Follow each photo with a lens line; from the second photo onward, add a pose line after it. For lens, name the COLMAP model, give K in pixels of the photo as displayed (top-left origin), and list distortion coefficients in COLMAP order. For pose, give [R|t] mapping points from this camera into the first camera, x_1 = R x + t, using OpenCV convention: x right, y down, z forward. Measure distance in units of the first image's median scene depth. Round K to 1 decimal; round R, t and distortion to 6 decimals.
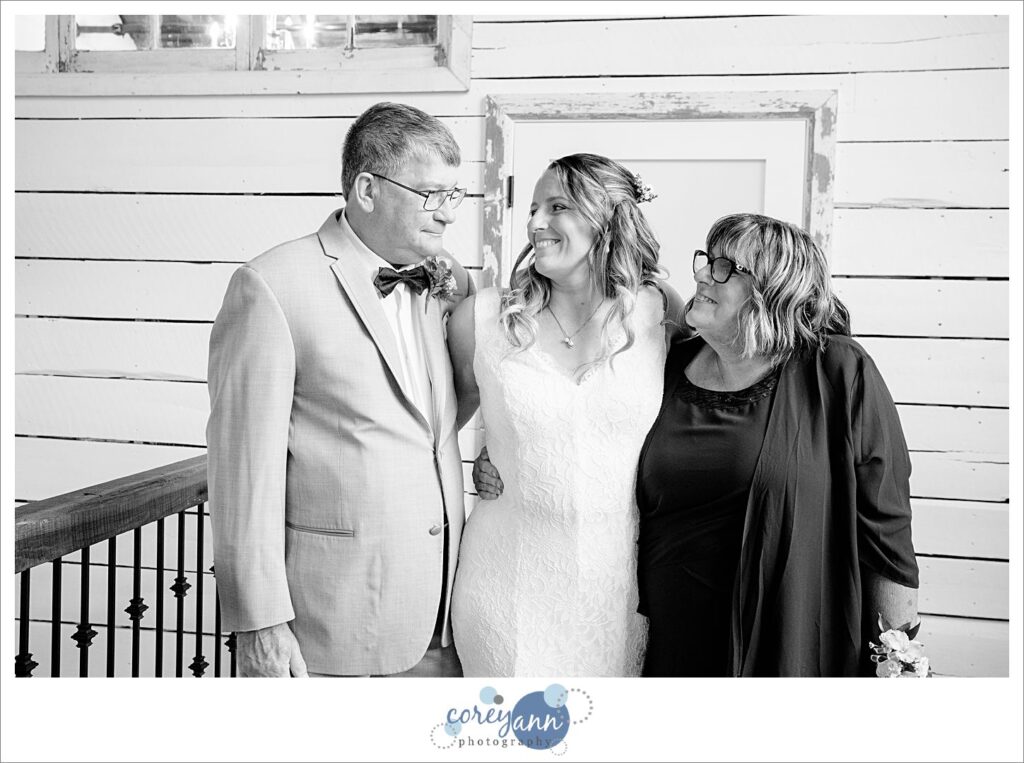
lens RADIAL K [[1142.9, 0, 512.7], [0, 1142.9, 374.4], [0, 0, 1]] dist [-0.006968, 0.000000]
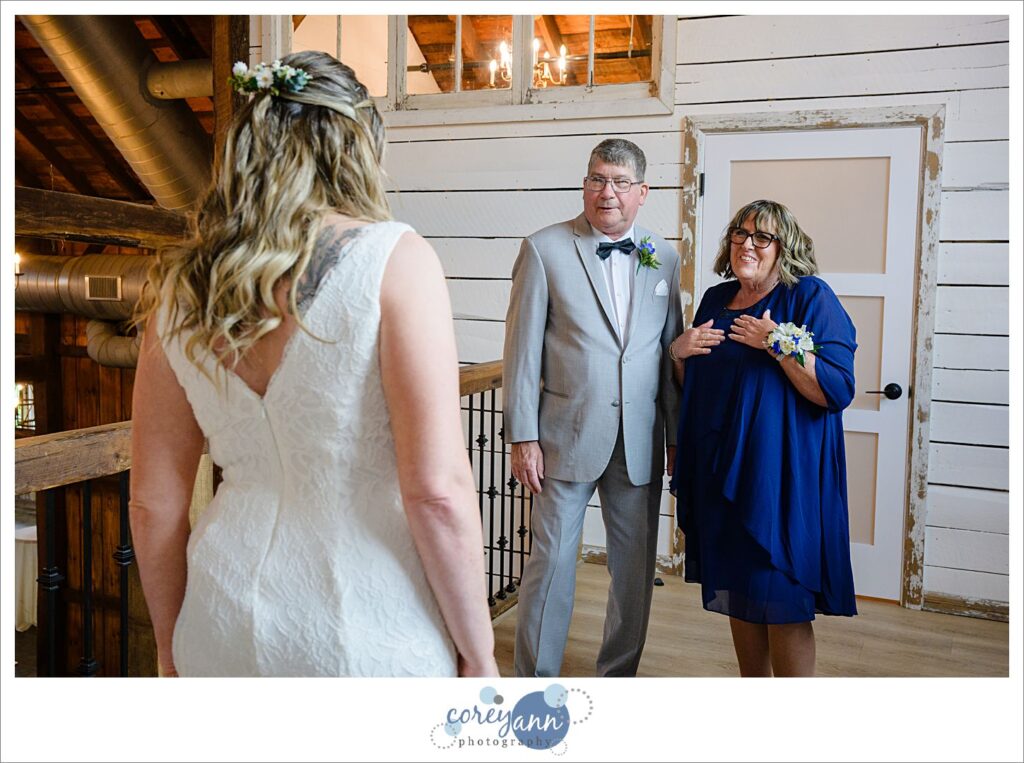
lens RADIAL K [[1073.3, 0, 517.0], [0, 1073.3, 381.8], [0, 0, 1]] dist [0.005898, 0.000000]
pose [[0.977419, 0.014918, -0.210783, 0.058526], [-0.006652, 0.999183, 0.039870, 0.032608], [0.211206, -0.037567, 0.976719, -0.356595]]
